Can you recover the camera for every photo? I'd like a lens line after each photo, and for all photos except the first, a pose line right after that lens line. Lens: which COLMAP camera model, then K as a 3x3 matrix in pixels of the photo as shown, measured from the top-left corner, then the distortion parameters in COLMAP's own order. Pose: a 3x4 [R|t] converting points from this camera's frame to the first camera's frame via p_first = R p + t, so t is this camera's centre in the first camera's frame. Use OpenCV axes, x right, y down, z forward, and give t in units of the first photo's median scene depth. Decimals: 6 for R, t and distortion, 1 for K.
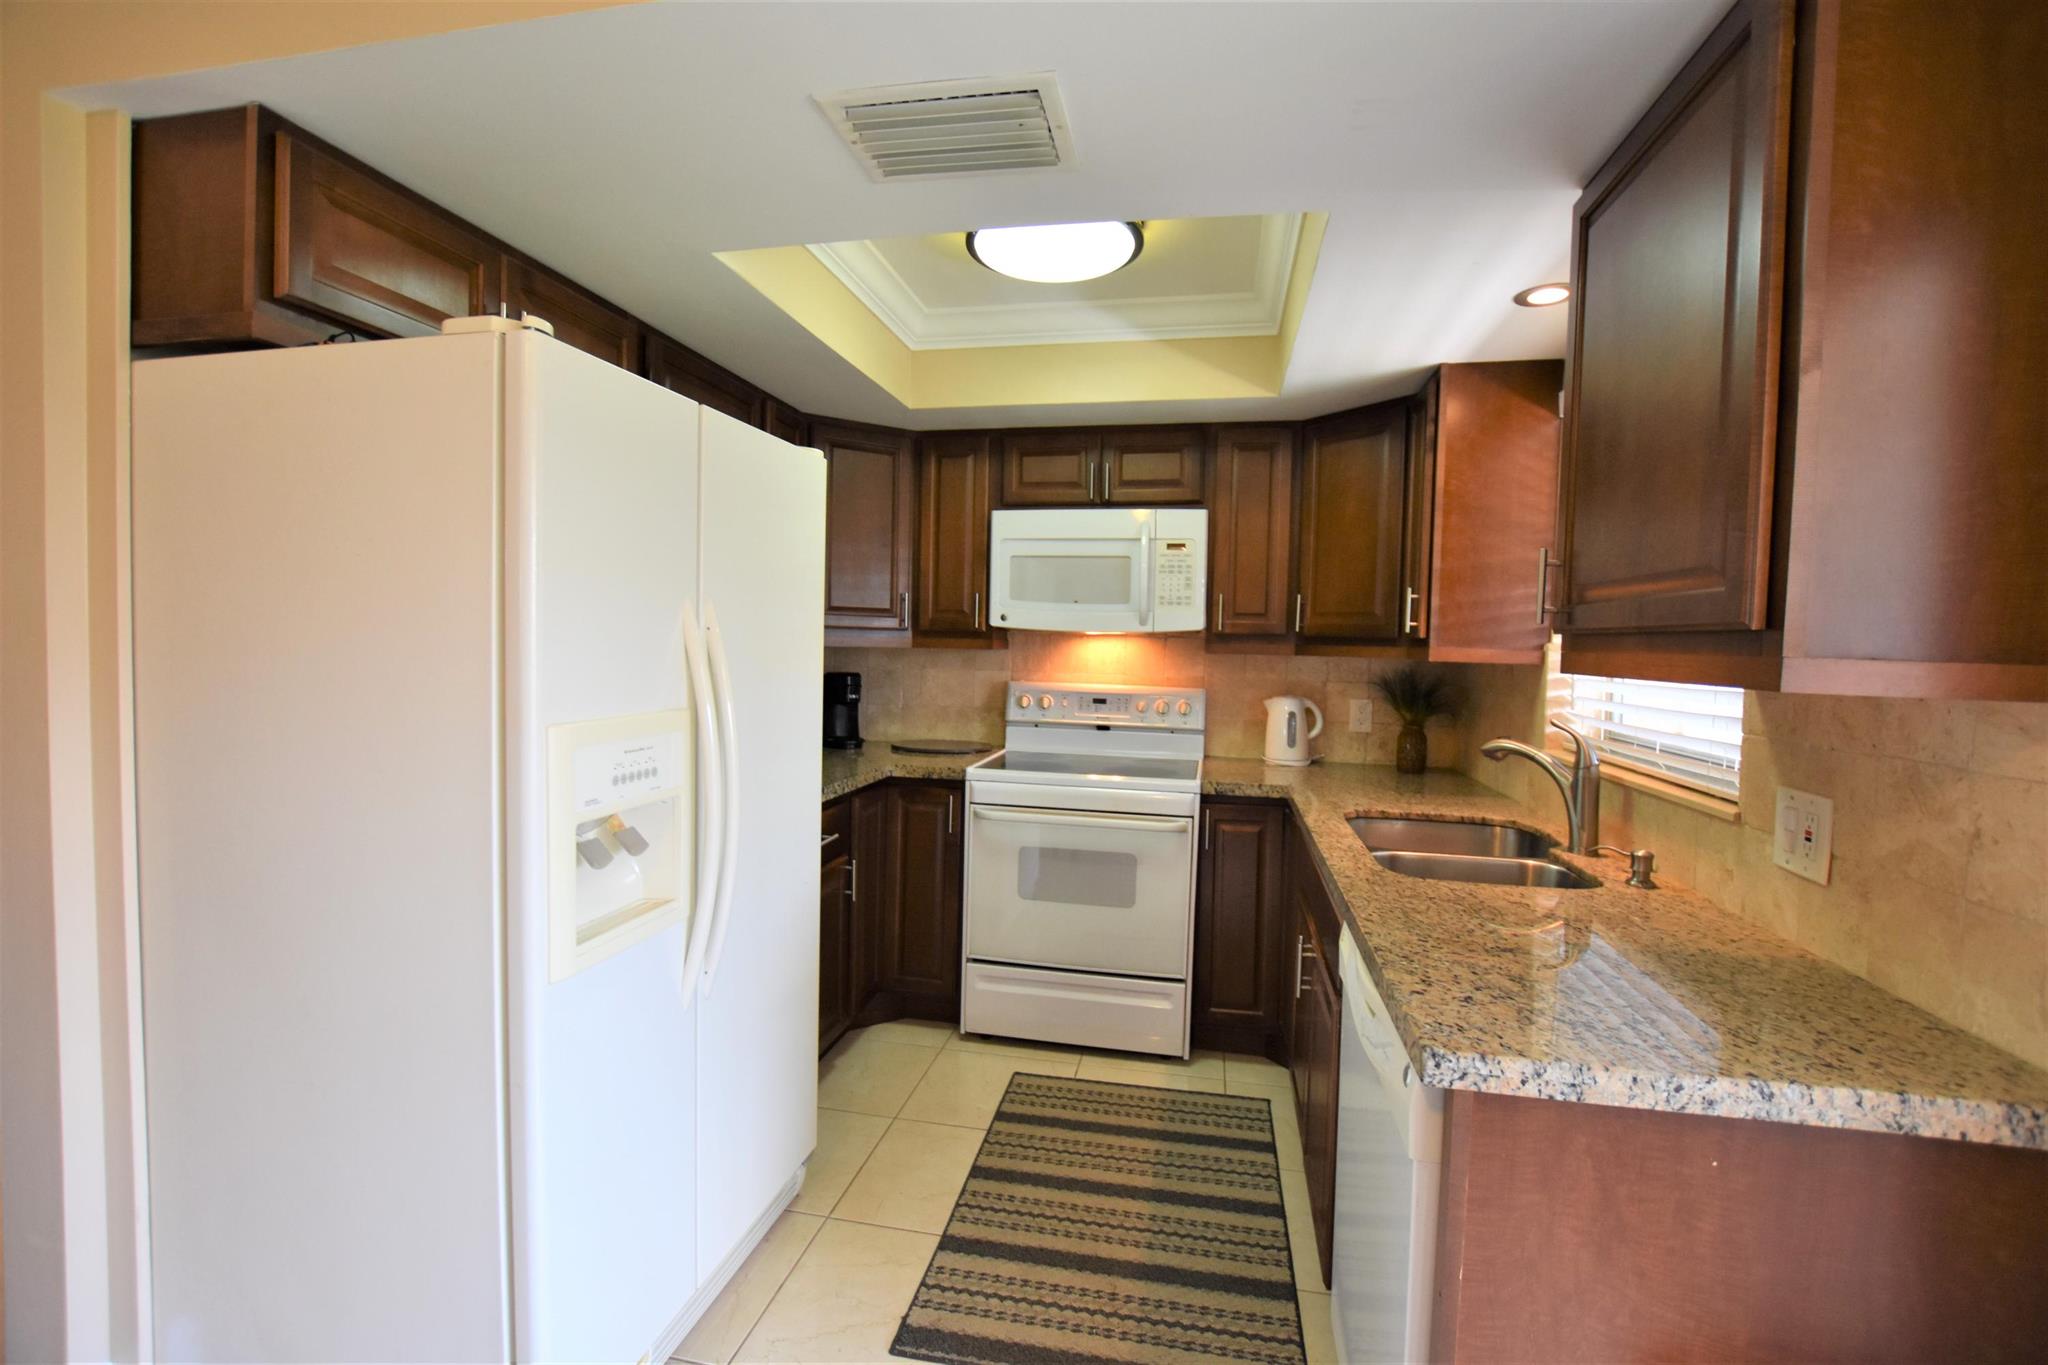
lens RADIAL K [[902.6, 0, 1038.0], [0, 902.6, 681.6], [0, 0, 1]] dist [-0.036589, 0.006545]
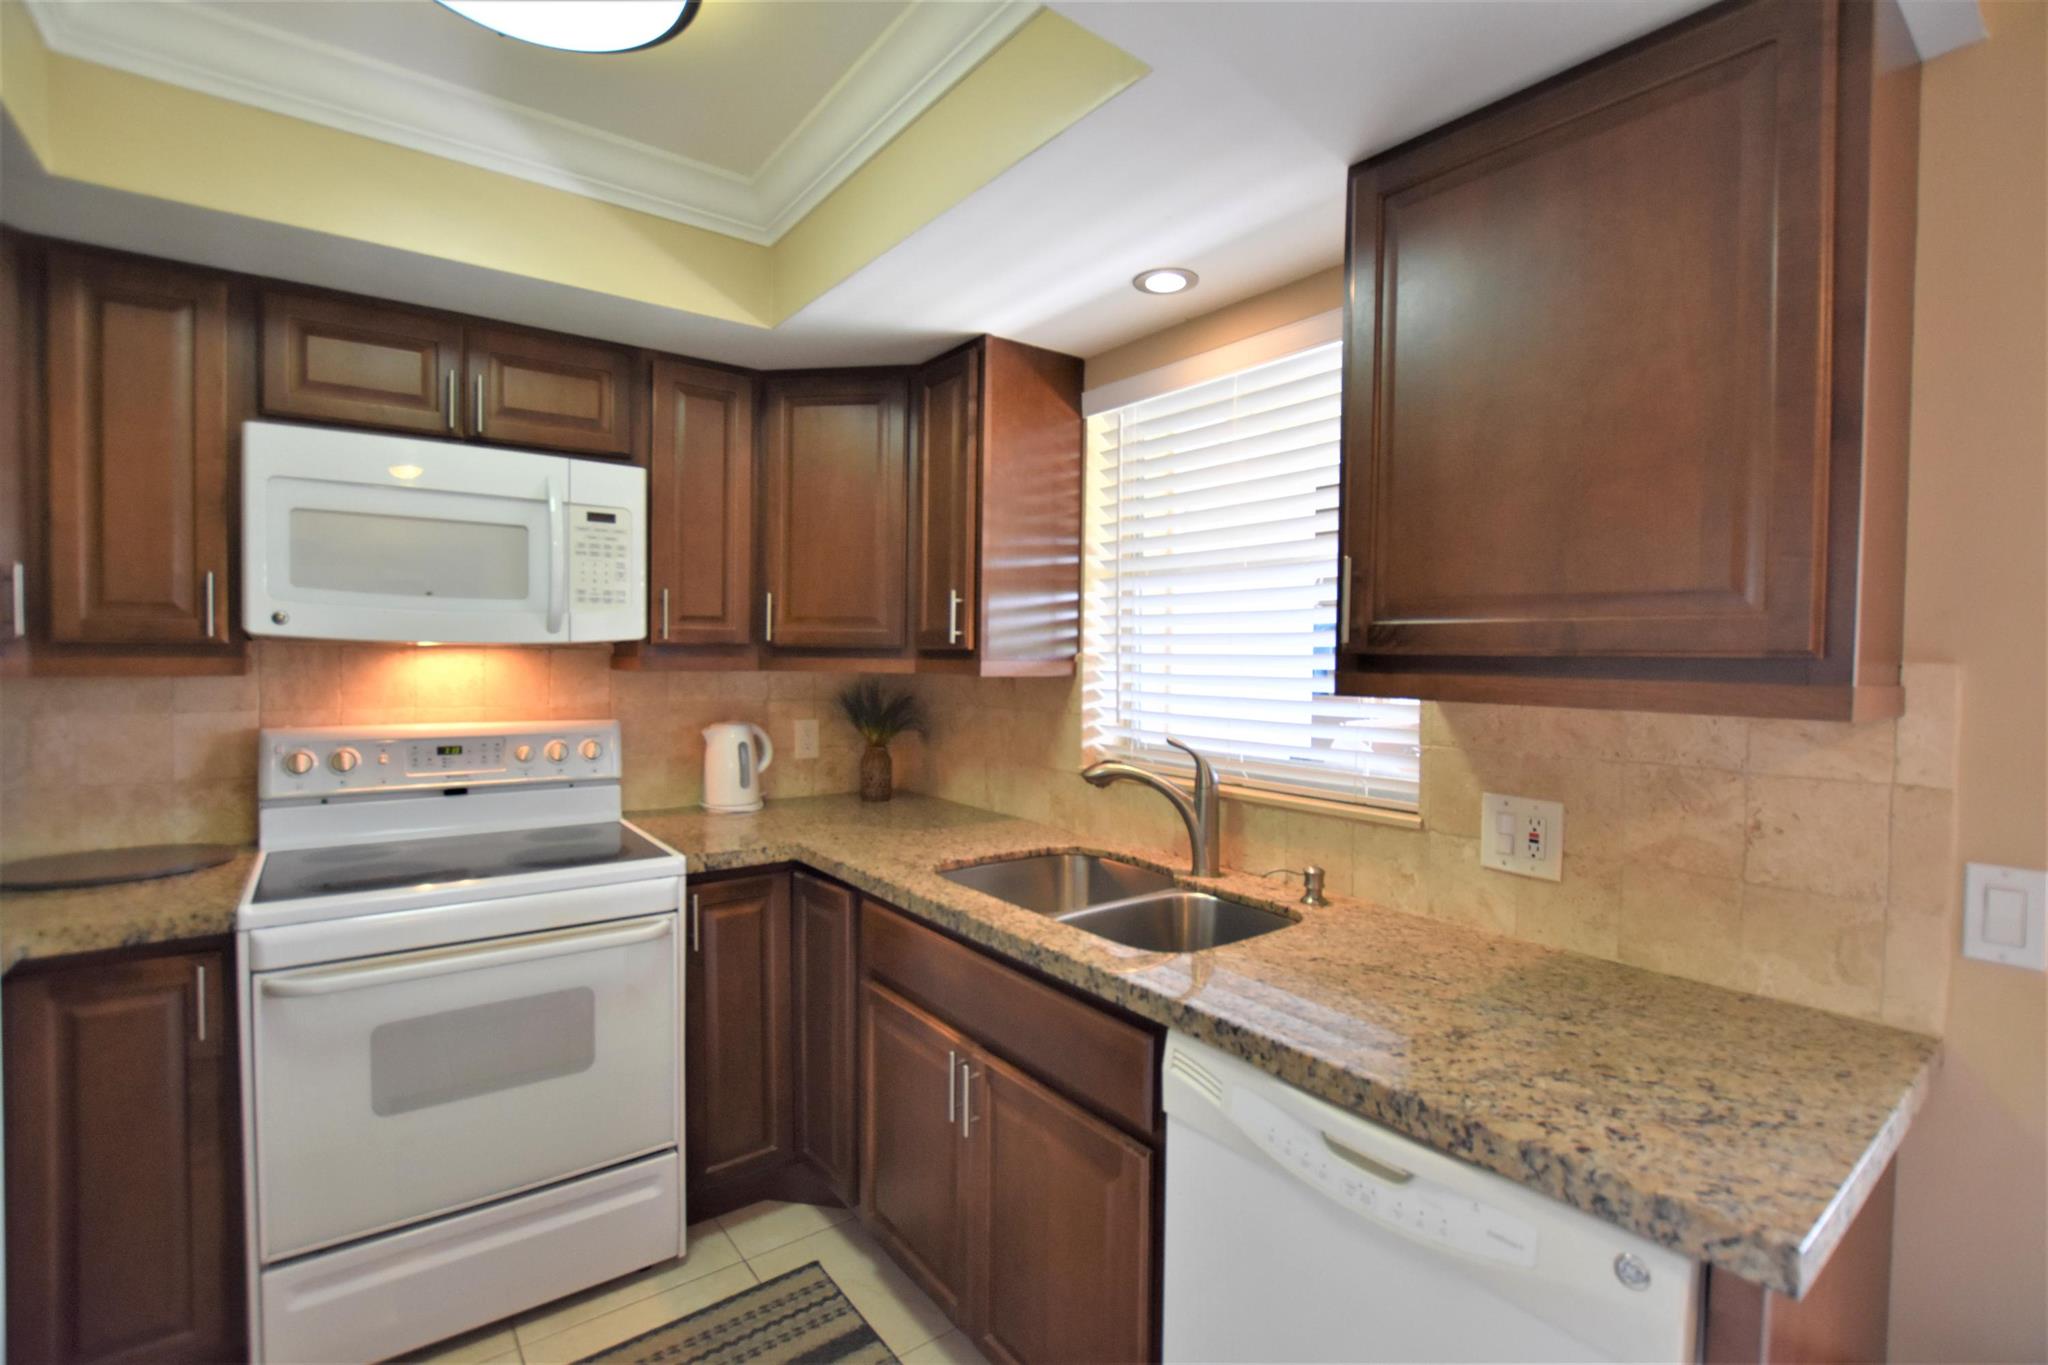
lens RADIAL K [[912.4, 0, 1024.4], [0, 912.4, 677.2], [0, 0, 1]] dist [-0.031015, 0.003616]
pose [[0.661149, -0.036013, 0.749389, -0.159520], [0.038167, 0.999168, 0.014343, -0.027202], [-0.749283, 0.019119, 0.661974, 0.317412]]
